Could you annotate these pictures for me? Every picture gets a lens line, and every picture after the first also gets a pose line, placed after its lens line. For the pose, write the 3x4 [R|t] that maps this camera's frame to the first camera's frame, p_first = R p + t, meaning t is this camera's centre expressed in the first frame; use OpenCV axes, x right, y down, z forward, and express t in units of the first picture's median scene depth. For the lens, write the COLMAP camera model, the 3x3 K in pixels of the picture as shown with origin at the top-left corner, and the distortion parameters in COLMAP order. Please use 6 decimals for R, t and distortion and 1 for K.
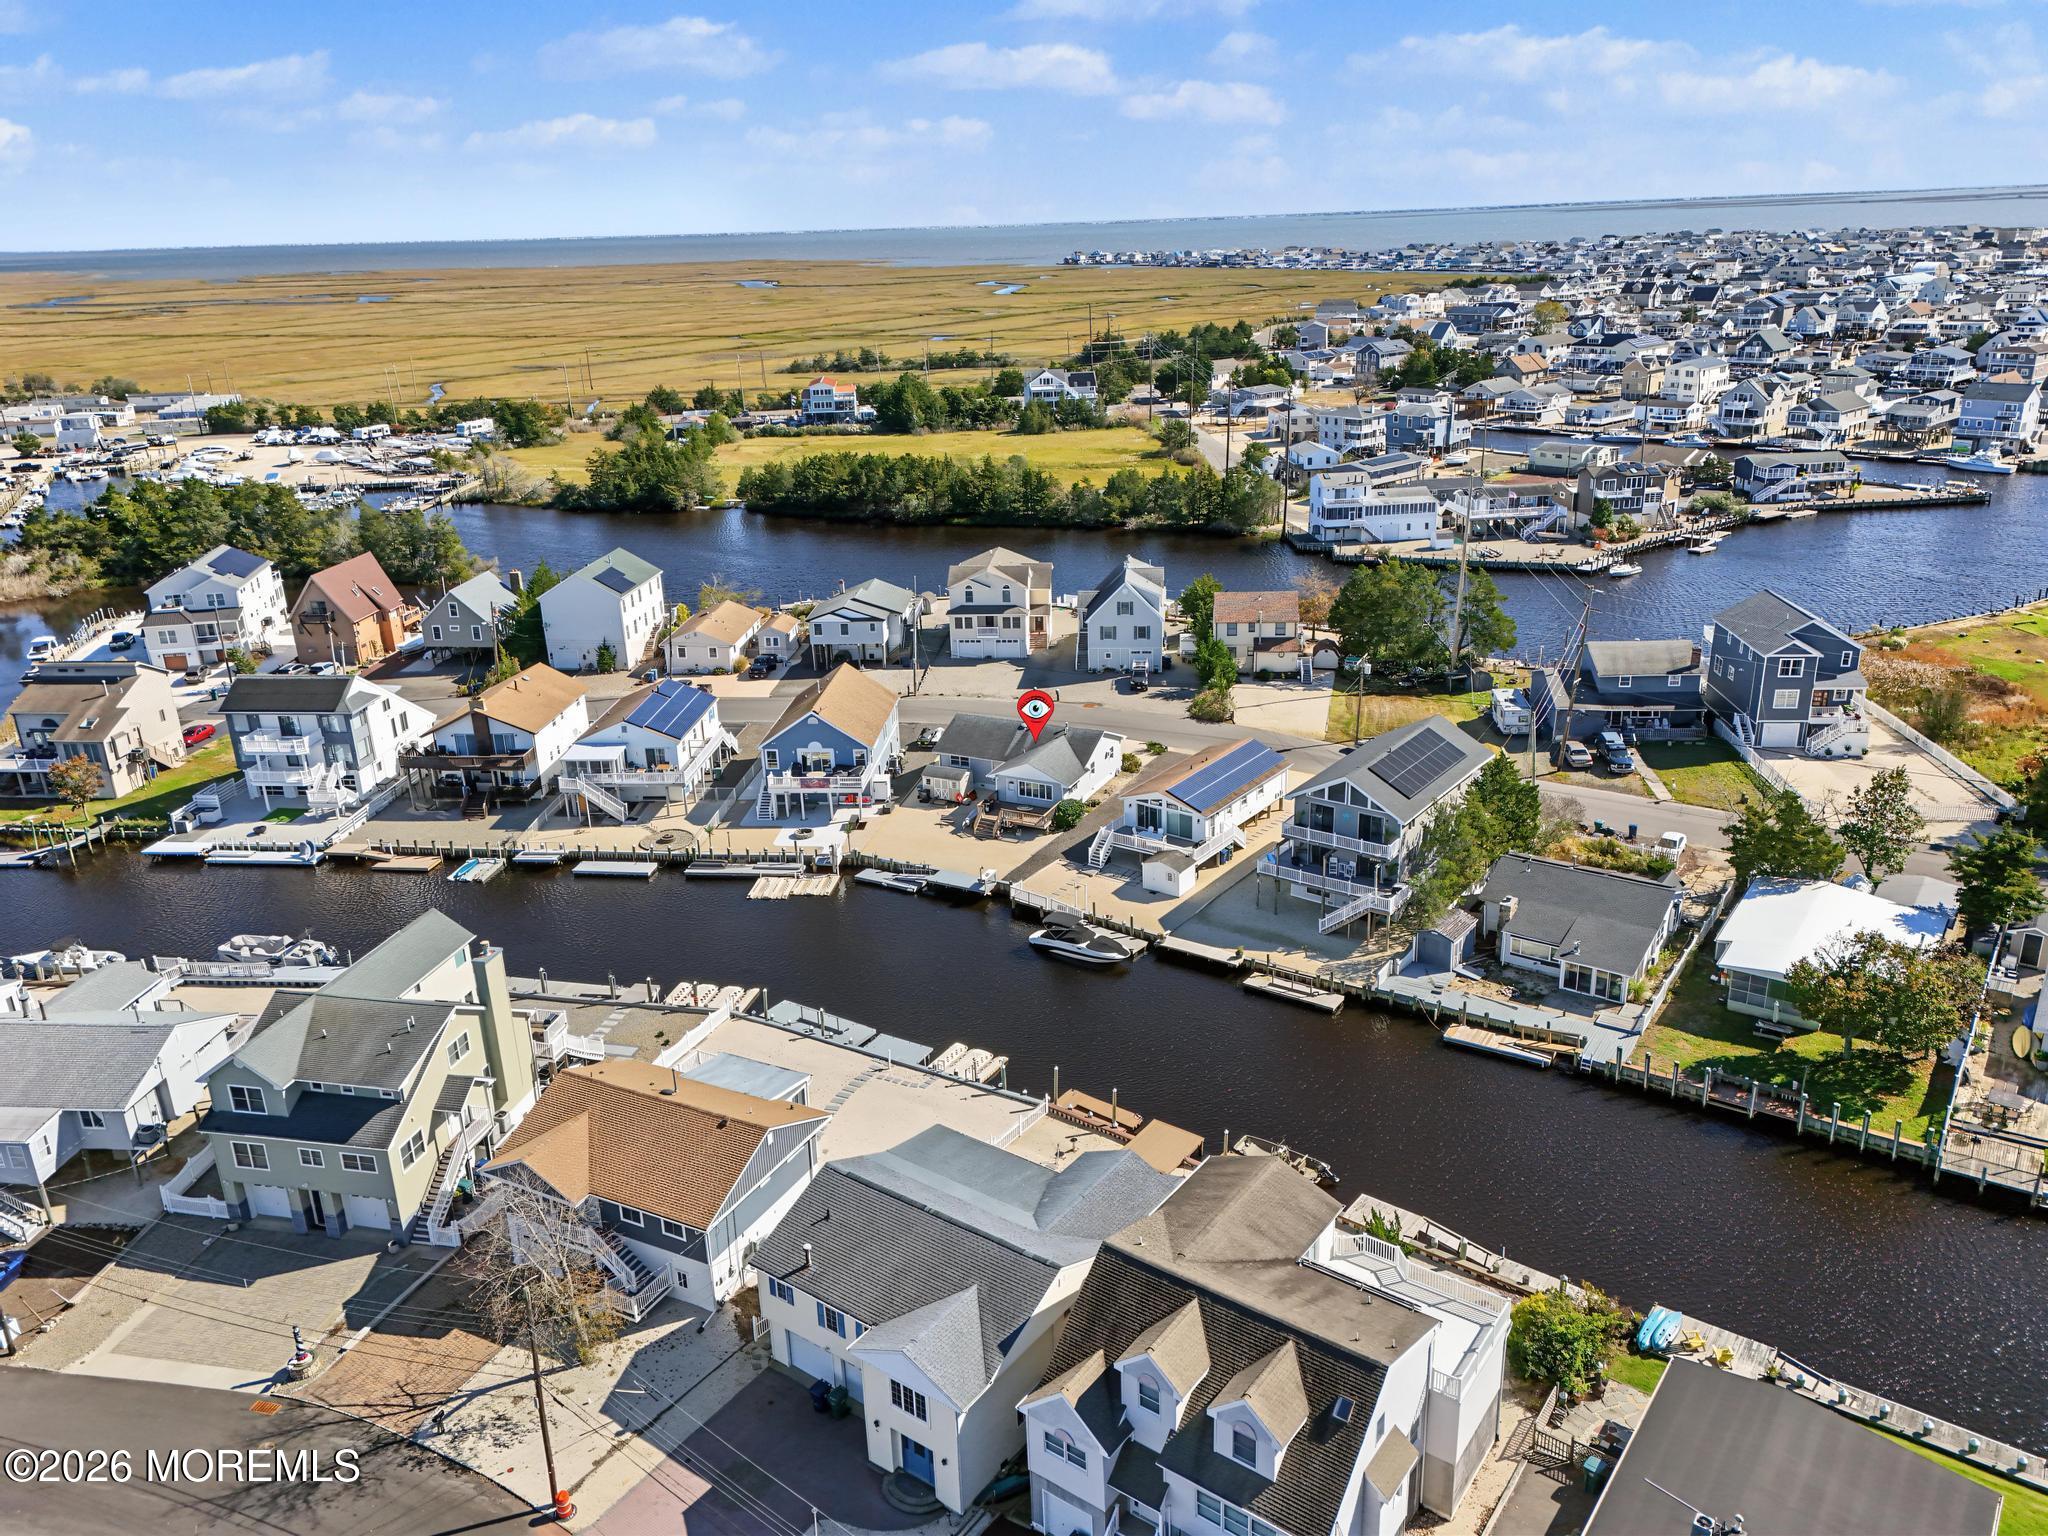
lens RADIAL K [[1495.3, 0, 1021.9], [0, 1495.3, 774.8], [0, 0, 1]] dist [0.090604, -0.101212]
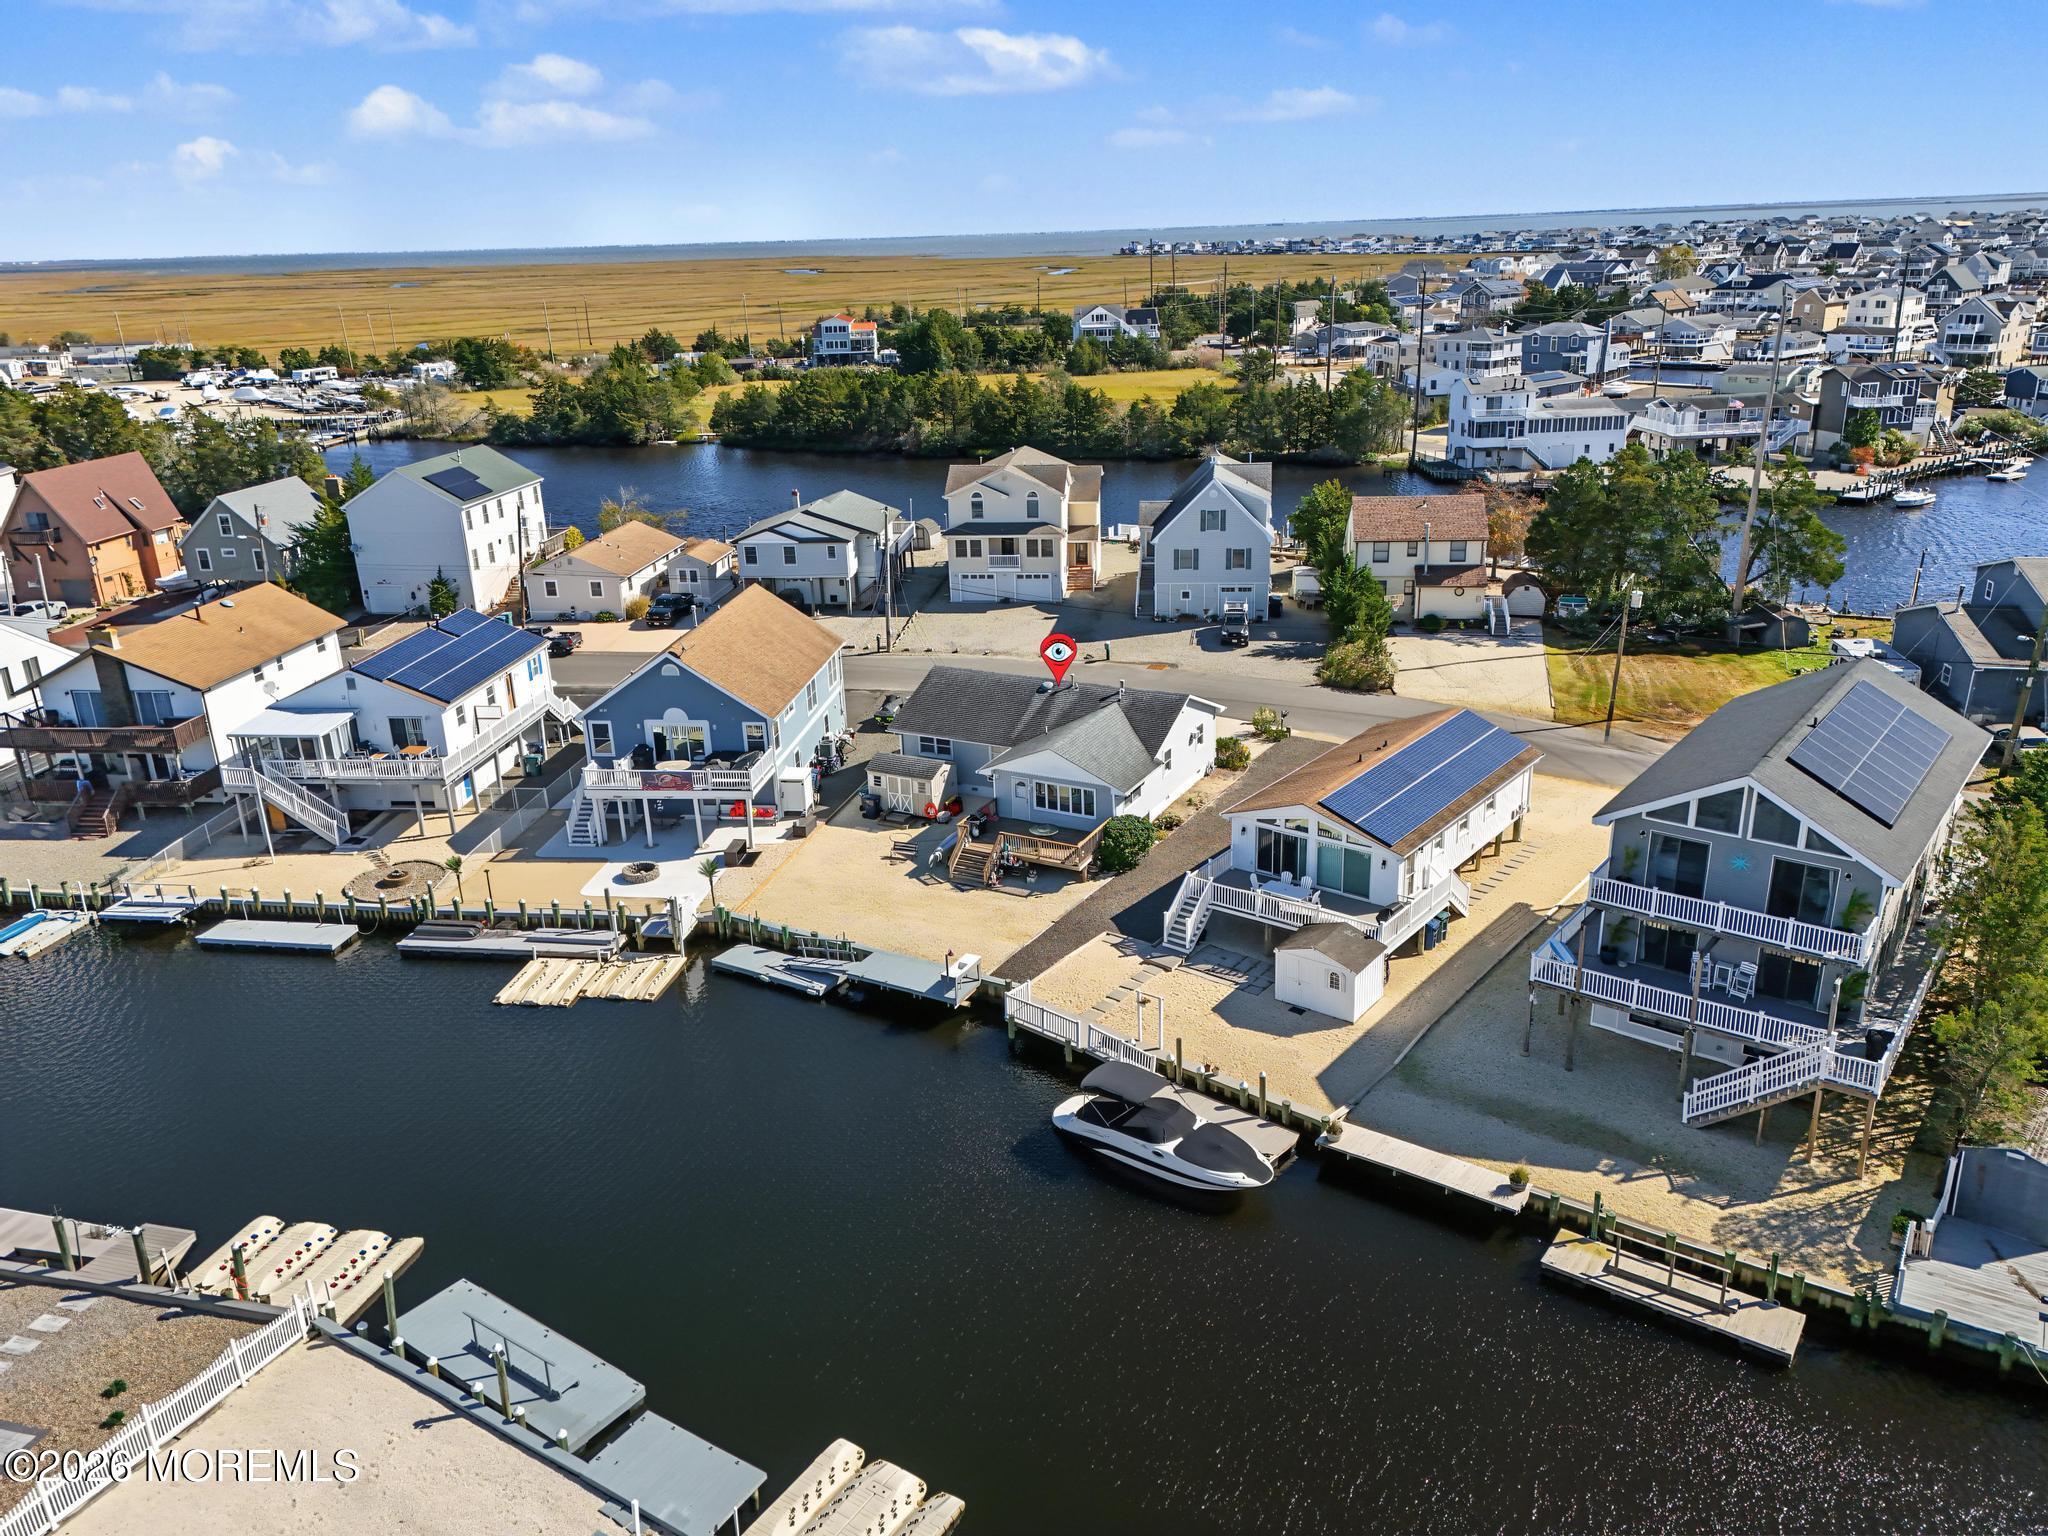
lens RADIAL K [[1500.0, 0, 1022.6], [0, 1500.0, 771.8], [0, 0, 1]] dist [0.075068, -0.071716]
pose [[0.999393, 0.011278, -0.032963, 0.009253], [-0.011542, 0.999903, -0.007823, 0.003966], [0.032871, 0.008199, 0.999426, 0.353032]]
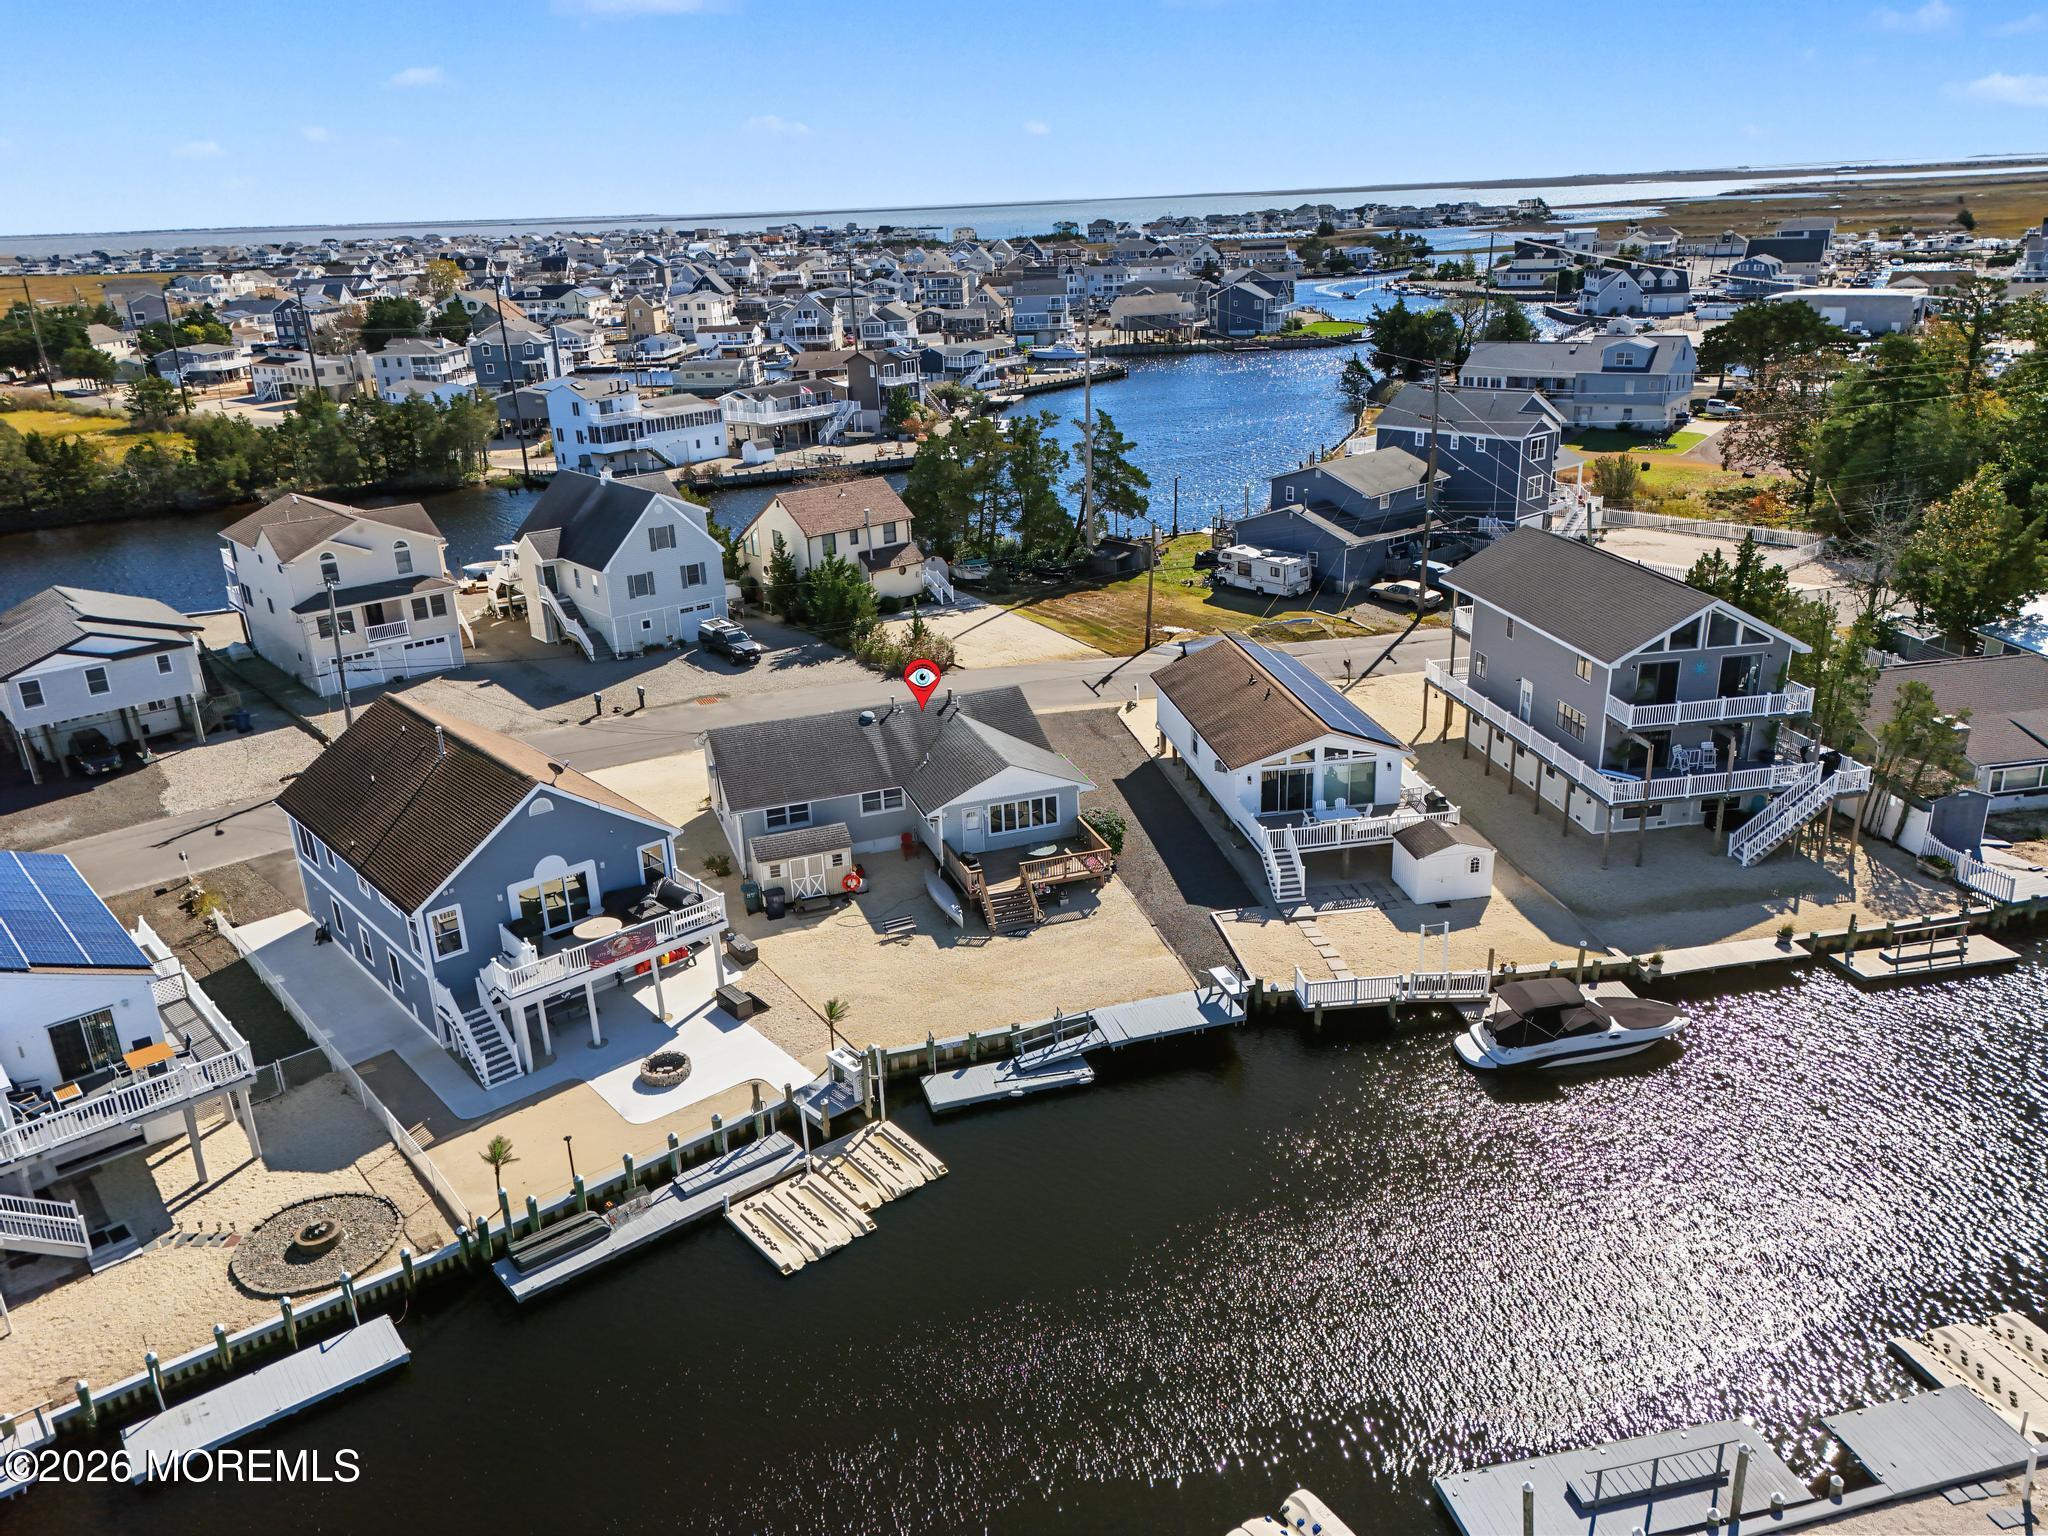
lens RADIAL K [[1500.0, 0, 1022.6], [0, 1500.0, 771.8], [0, 0, 1]] dist [0.075068, -0.071716]
pose [[0.699209, -0.249432, 0.669993, -0.257842], [0.262388, 0.961295, 0.084052, -0.036367], [-0.665026, 0.117028, 0.737594, 0.489029]]
